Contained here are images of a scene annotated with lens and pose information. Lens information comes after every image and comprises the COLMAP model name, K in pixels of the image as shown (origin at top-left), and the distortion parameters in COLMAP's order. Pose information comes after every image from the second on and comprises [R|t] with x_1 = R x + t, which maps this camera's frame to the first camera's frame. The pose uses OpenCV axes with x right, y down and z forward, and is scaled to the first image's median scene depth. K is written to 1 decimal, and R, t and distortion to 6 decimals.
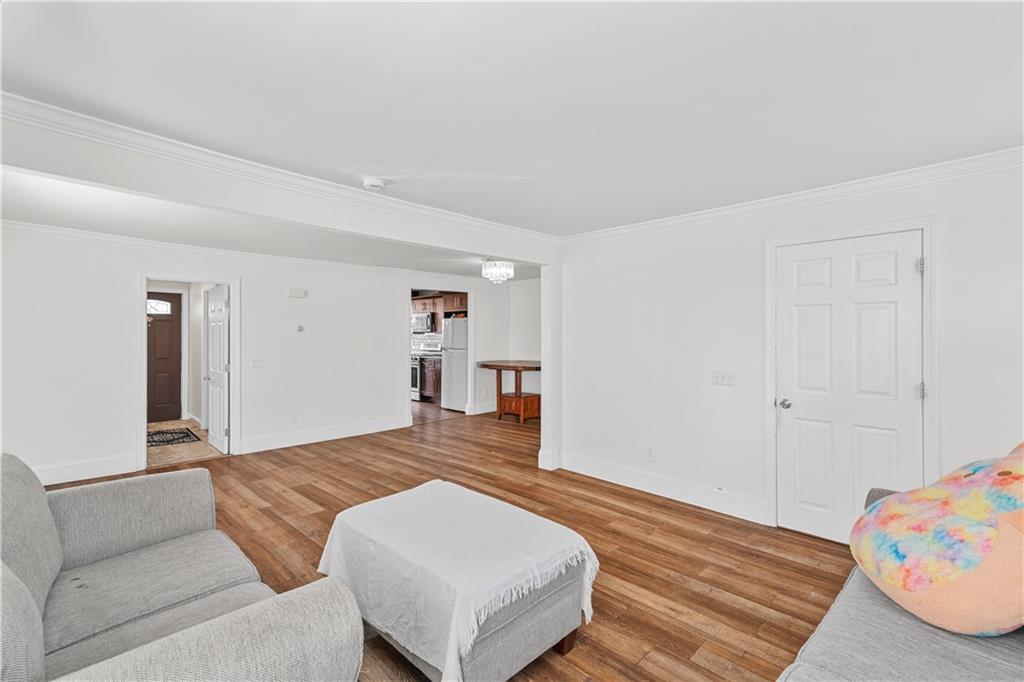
lens RADIAL K [[469.3, 0, 512.0], [0, 469.3, 341.0], [0, 0, 1]] dist [0.016349, 0.000220]
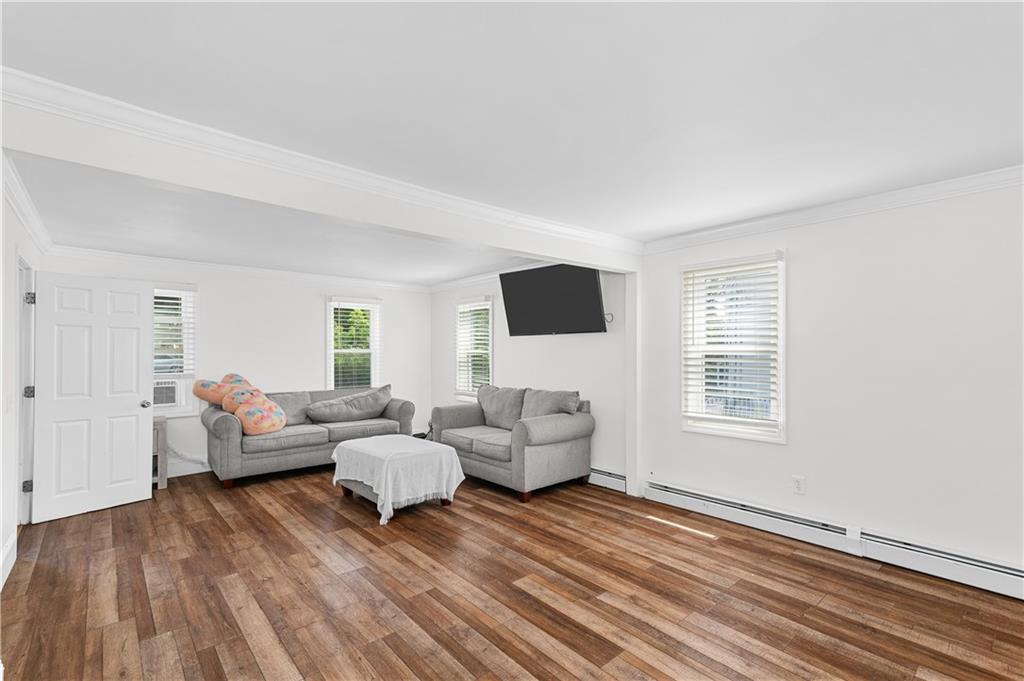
lens RADIAL K [[453.2, 0, 512.0], [0, 453.2, 340.5], [0, 0, 1]] dist [0.015821, 0.000248]
pose [[-0.998091, 0.002922, 0.061686, -0.379664], [0.001821, 0.999838, -0.017891, -0.010008], [-0.061728, -0.017744, -0.997935, 1.484412]]
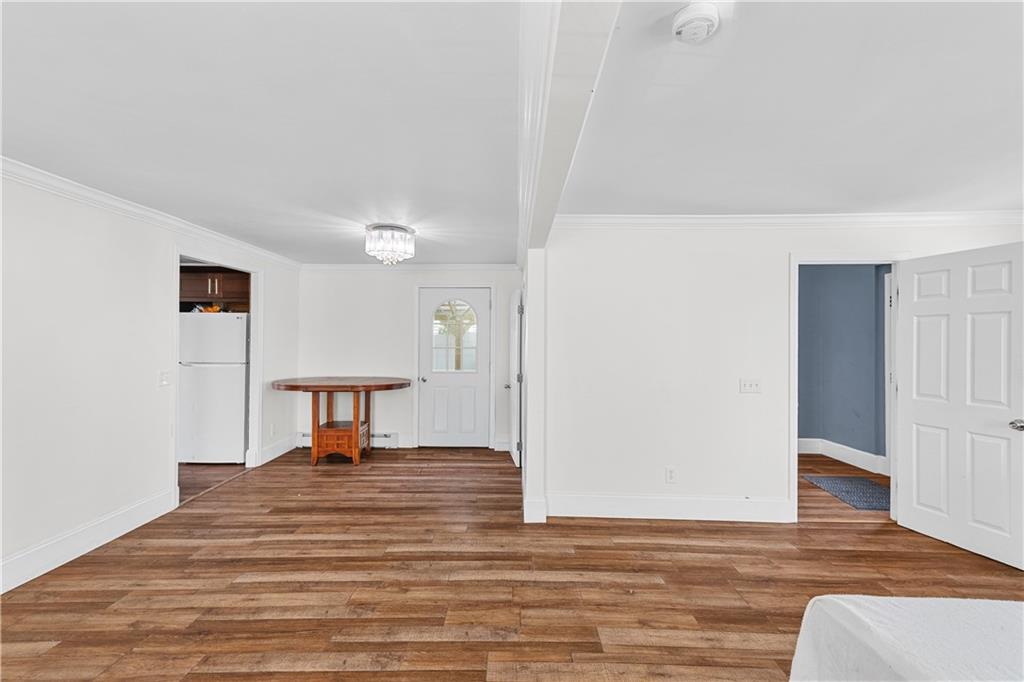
lens RADIAL K [[469.3, 0, 512.0], [0, 469.3, 341.0], [0, 0, 1]] dist [0.016349, 0.000220]
pose [[0.712469, 0.008546, 0.701651, -0.535089], [0.001578, 0.999904, -0.013781, -0.005335], [-0.701702, 0.010926, 0.712387, 0.546415]]
